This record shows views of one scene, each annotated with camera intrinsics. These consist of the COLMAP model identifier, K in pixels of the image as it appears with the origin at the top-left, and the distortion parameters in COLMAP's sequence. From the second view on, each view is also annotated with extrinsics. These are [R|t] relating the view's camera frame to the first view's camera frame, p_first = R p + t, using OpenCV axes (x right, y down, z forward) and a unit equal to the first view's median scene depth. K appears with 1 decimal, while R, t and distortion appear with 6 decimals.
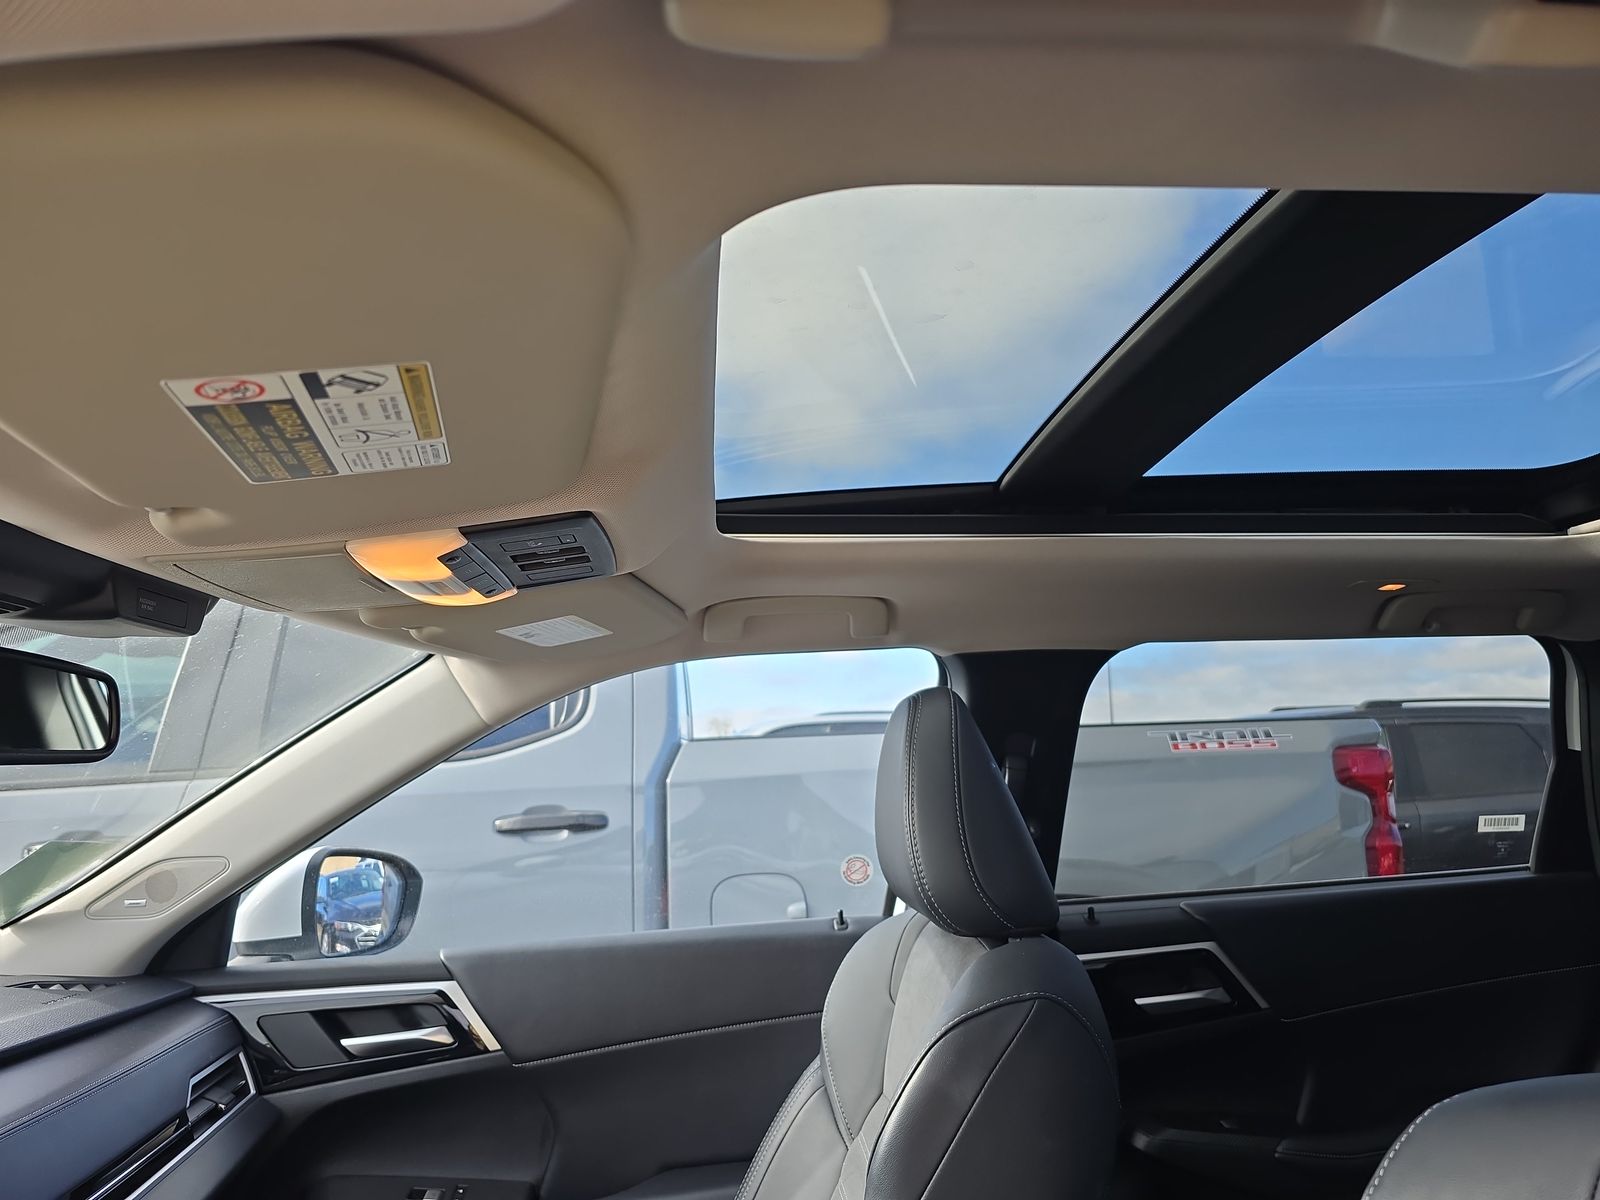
lens RADIAL K [[1019.3, 0, 826.7], [0, 1019.3, 592.4], [0, 0, 1]] dist [0.029247, -0.000919]
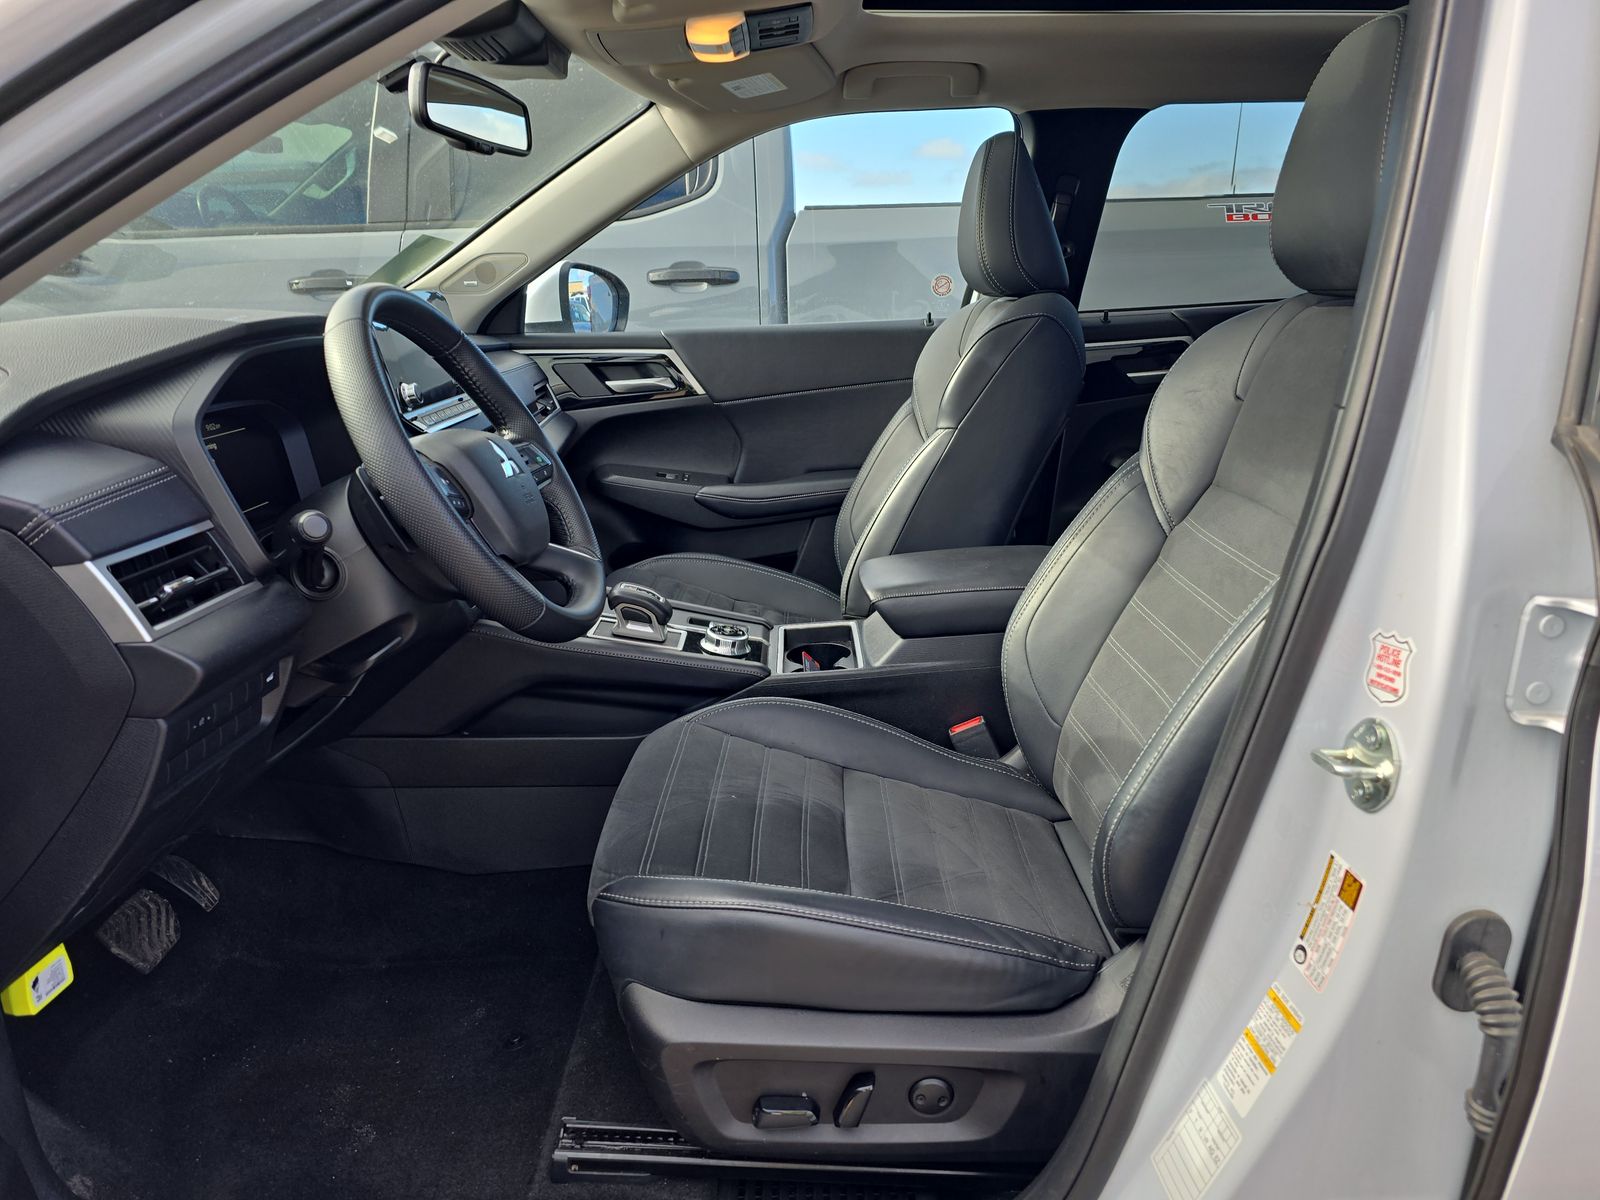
lens RADIAL K [[1019.3, 0, 826.7], [0, 1019.3, 592.4], [0, 0, 1]] dist [0.029247, -0.000919]
pose [[0.996169, 0.047885, -0.073180, -0.008314], [-0.009410, 0.890609, 0.454672, 0.010528], [0.086947, -0.452242, 0.887647, -0.485372]]
